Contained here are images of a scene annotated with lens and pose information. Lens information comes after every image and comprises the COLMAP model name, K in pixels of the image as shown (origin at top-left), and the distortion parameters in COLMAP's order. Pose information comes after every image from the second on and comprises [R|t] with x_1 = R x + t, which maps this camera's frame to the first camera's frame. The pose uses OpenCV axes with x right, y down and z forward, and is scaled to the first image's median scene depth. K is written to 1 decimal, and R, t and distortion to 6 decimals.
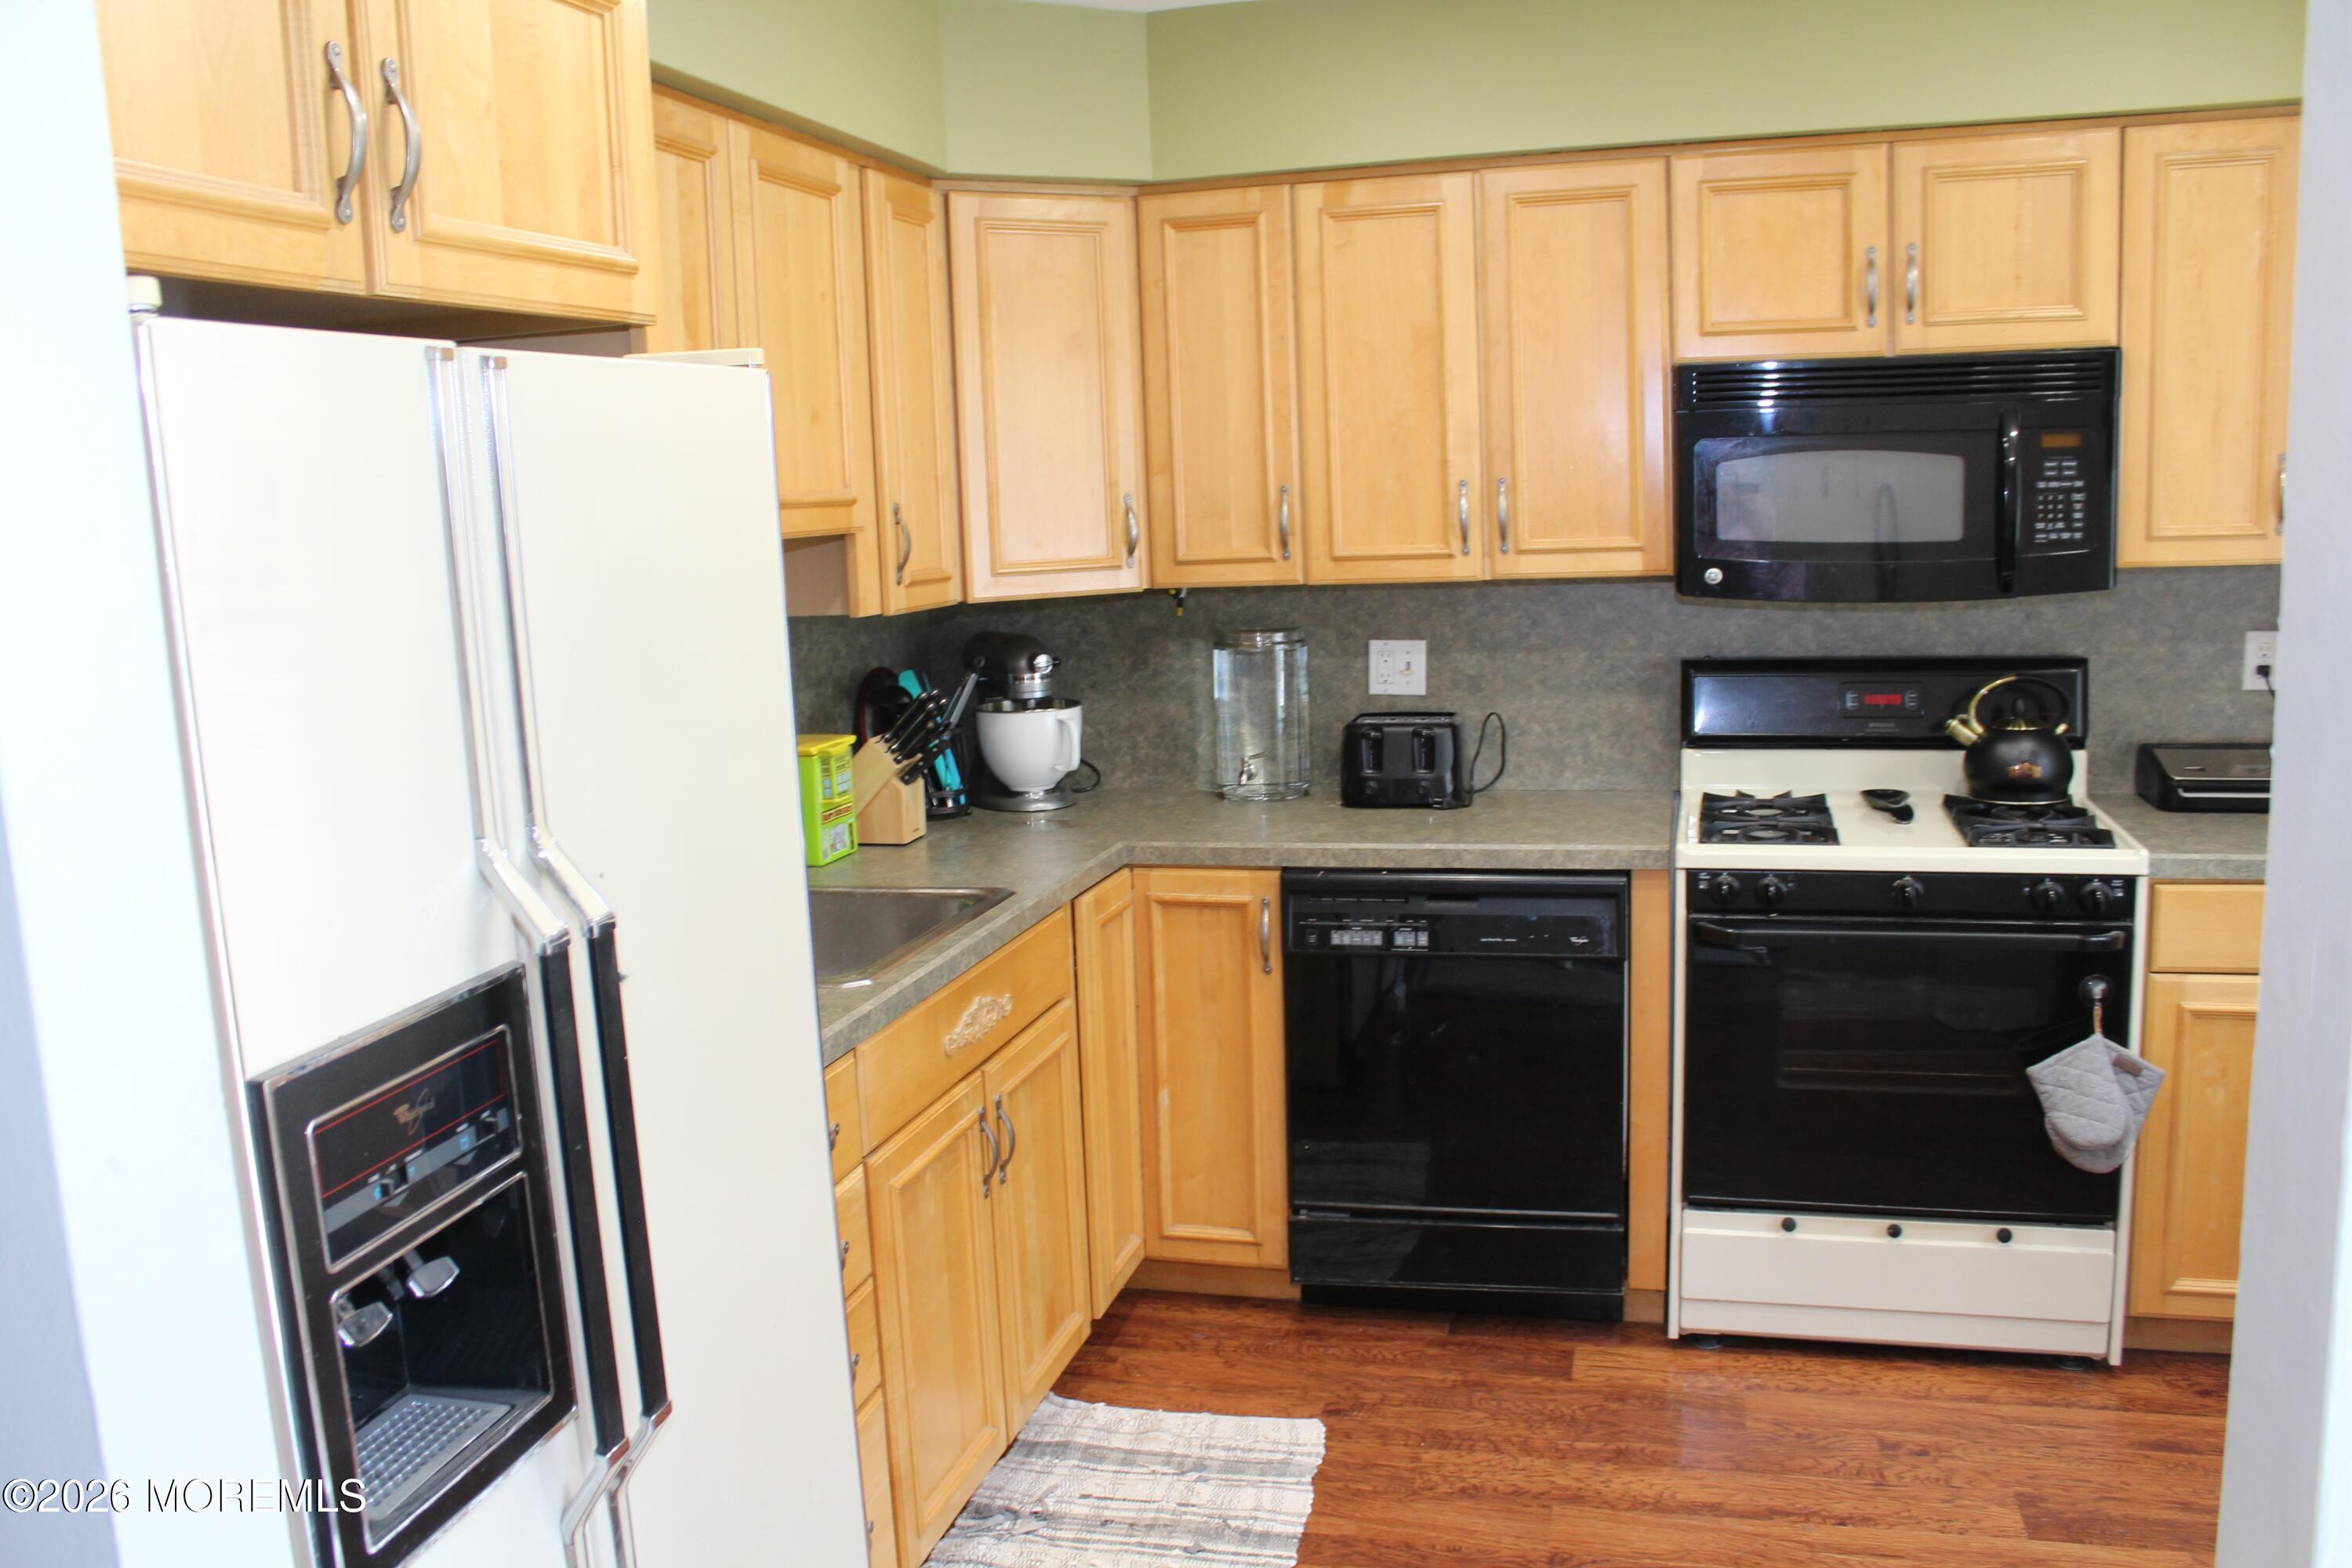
lens RADIAL K [[1849.2, 0, 1176.0], [0, 1849.2, 784.0], [0, 0, 1]] dist [-0.160056, 0.126730]
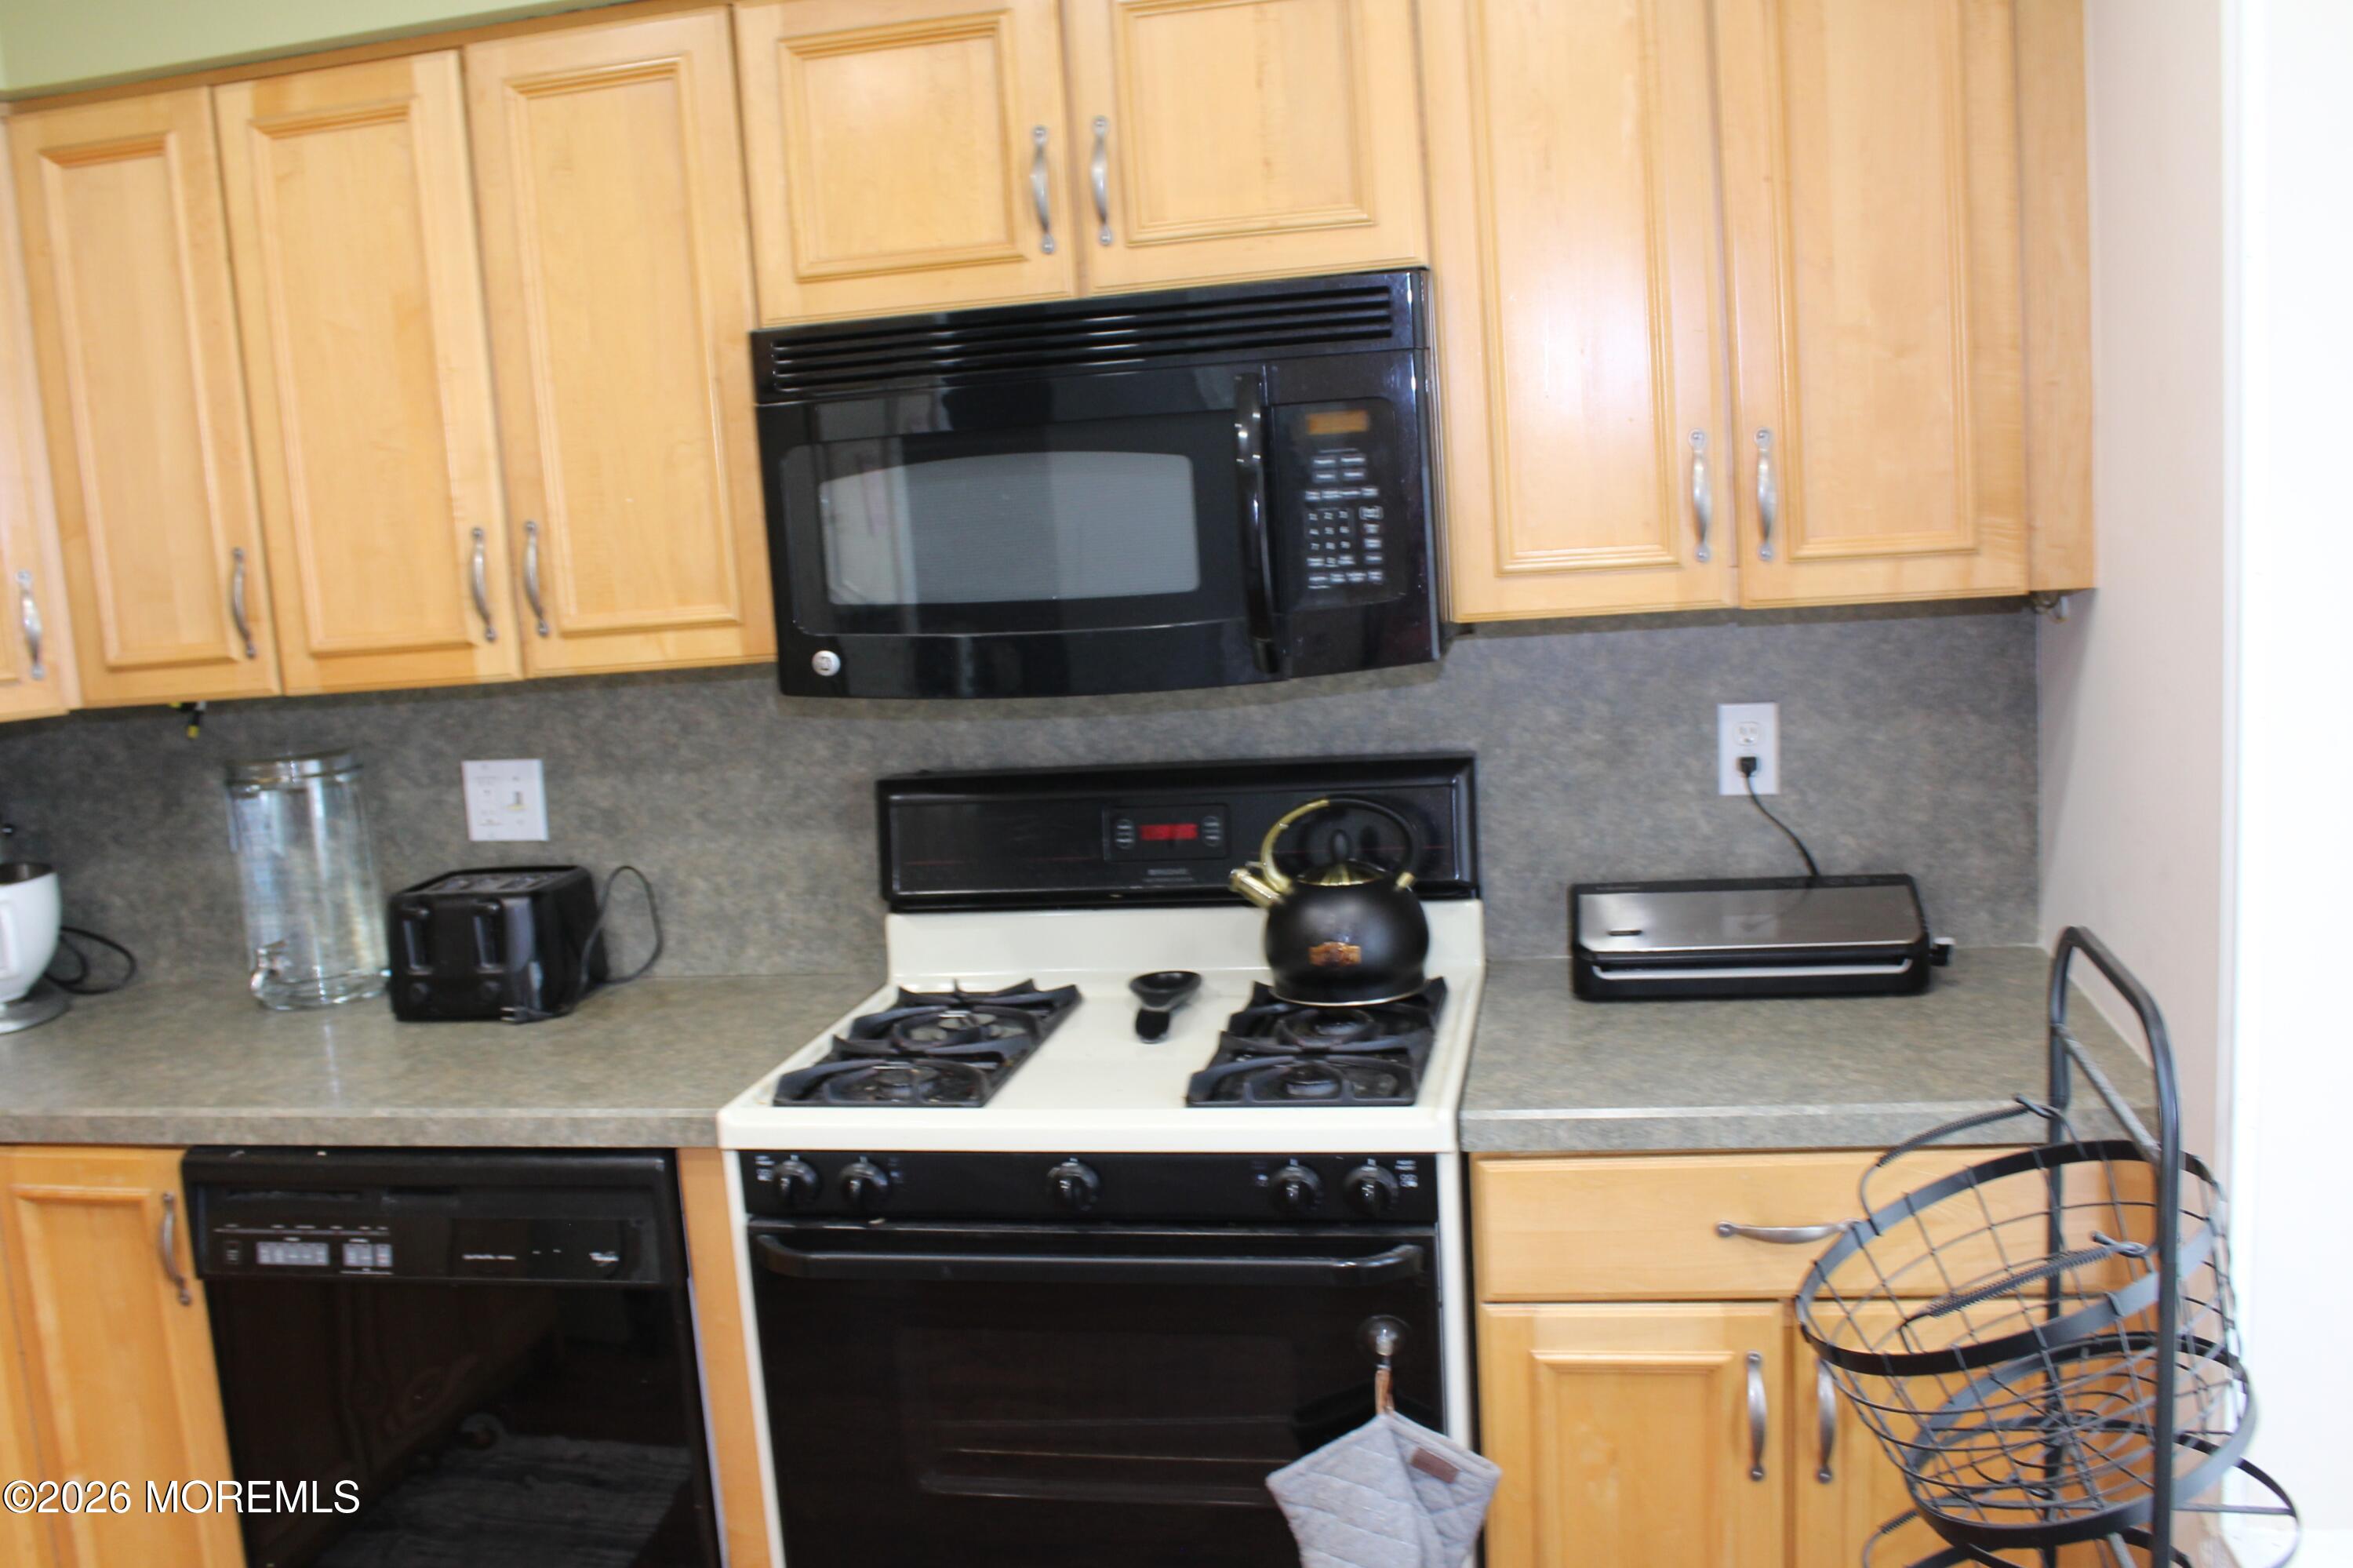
lens RADIAL K [[1993.7, 0, 1176.5], [0, 1993.7, 784.0], [0, 0, 1]] dist [-0.168701, 0.147206]
pose [[0.996819, -0.042181, 0.067615, 0.354243], [0.042630, 0.999077, -0.005208, -0.061434], [-0.067333, 0.008074, 0.997698, 0.297944]]
